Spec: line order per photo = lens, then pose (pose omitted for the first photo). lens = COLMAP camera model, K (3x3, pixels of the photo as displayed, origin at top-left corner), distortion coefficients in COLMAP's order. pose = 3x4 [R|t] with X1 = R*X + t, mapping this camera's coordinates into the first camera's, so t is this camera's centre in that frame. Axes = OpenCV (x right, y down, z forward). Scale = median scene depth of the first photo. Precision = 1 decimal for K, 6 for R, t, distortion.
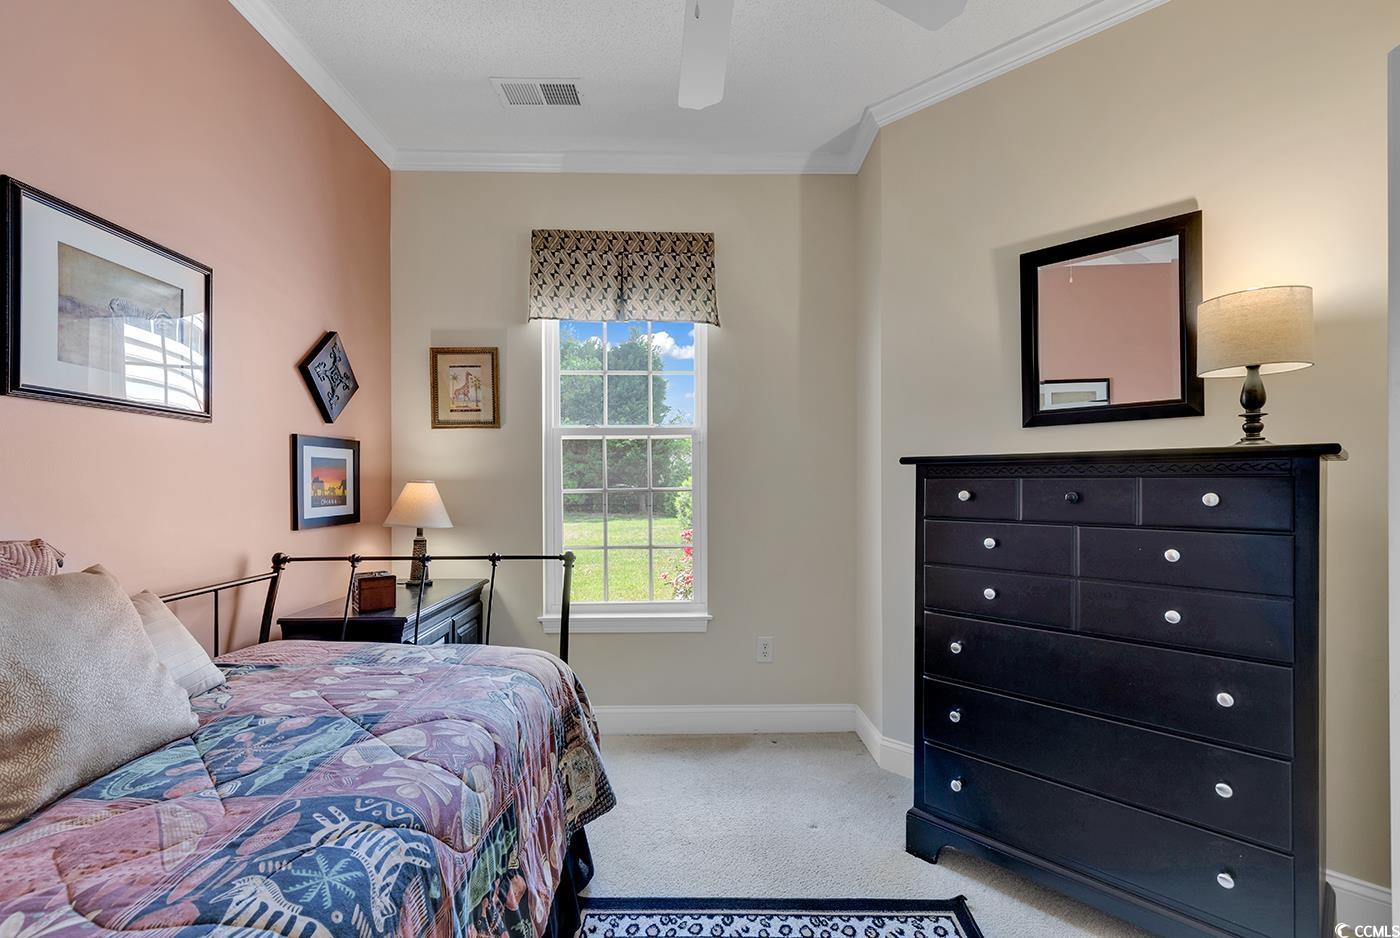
lens RADIAL K [[628.2, 0, 725.4], [0, 628.2, 487.0], [0, 0, 1]] dist [0.009071, -0.002557]
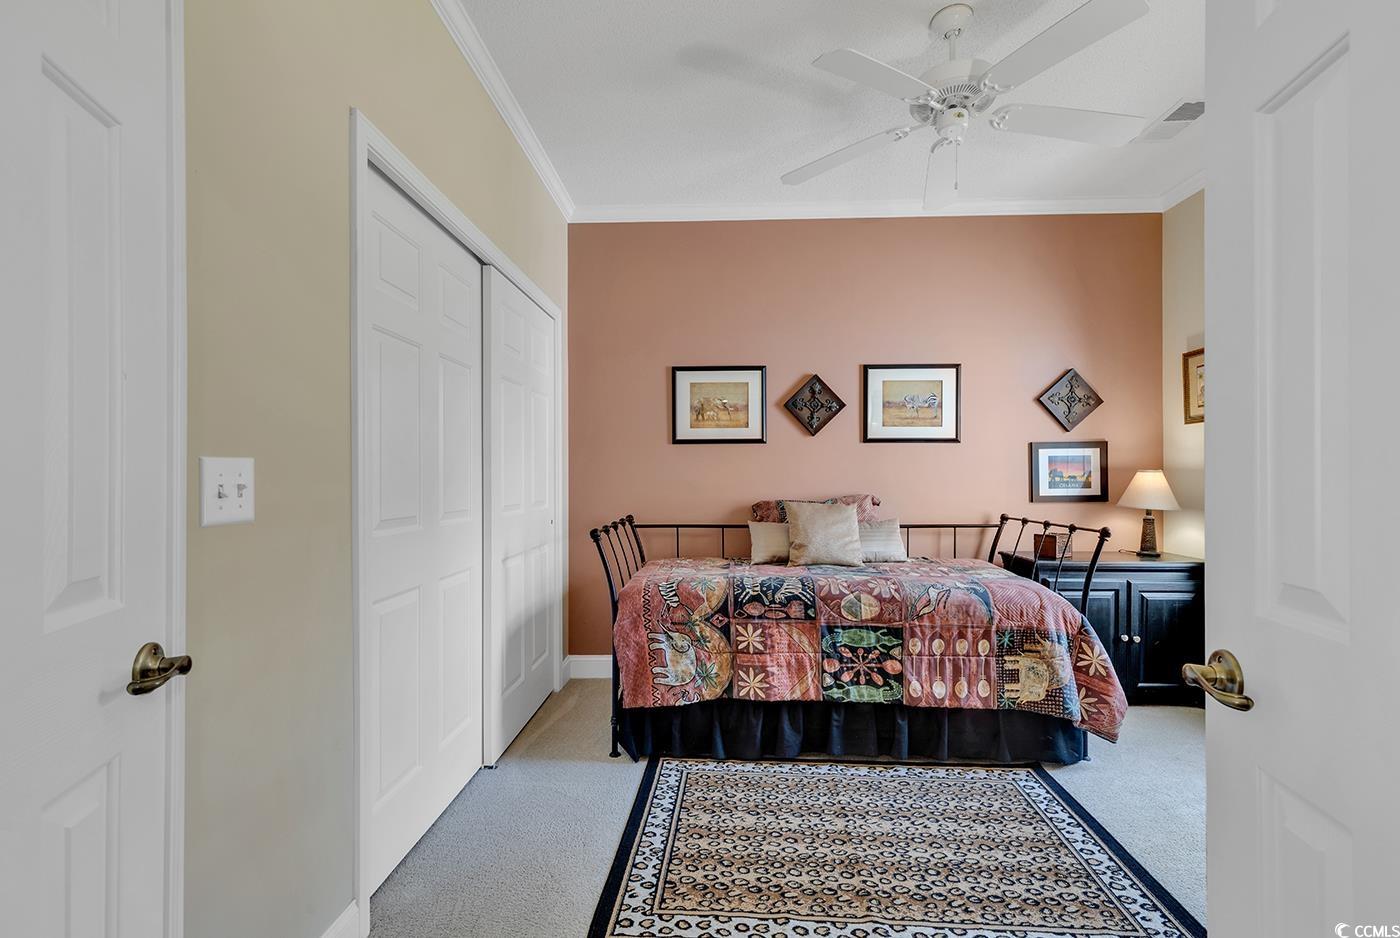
lens RADIAL K [[628.2, 0, 700.6], [0, 628.2, 474.5], [0, 0, 1]] dist [0.009071, -0.002557]
pose [[-0.071923, -0.003680, -0.997403, 0.921686], [0.001044, 0.999992, -0.003765, 0.002609], [0.997410, -0.001312, -0.071918, 0.256430]]
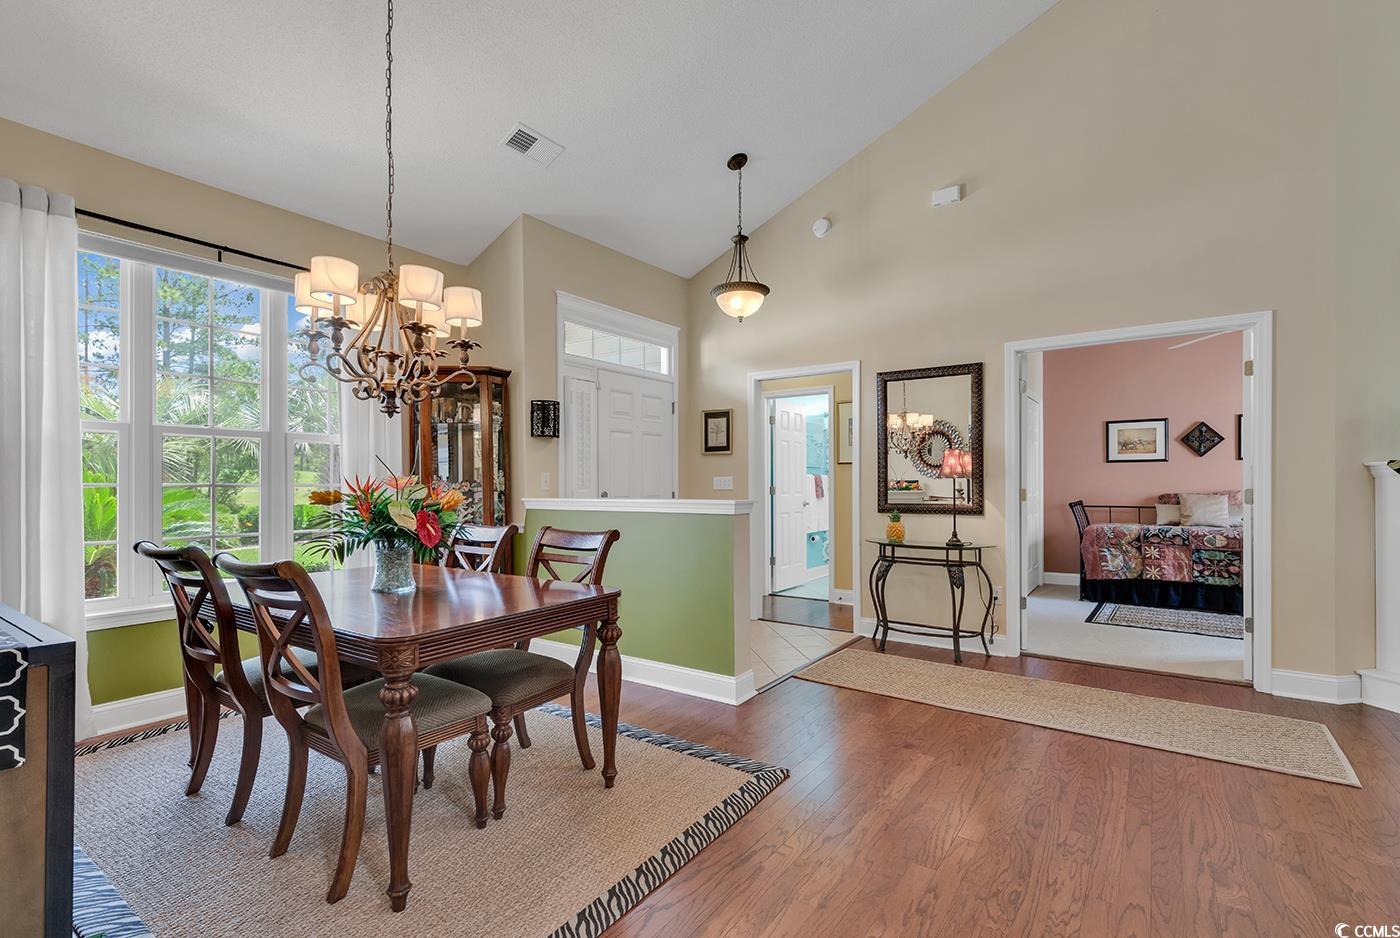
lens RADIAL K [[628.2, 0, 714.4], [0, 628.2, 481.0], [0, 0, 1]] dist [0.009071, -0.002557]
pose [[-0.599123, 0.001844, -0.800655, 2.749636], [0.004704, 0.999988, -0.001218, -0.000045], [0.800643, -0.004496, -0.599125, 0.366913]]
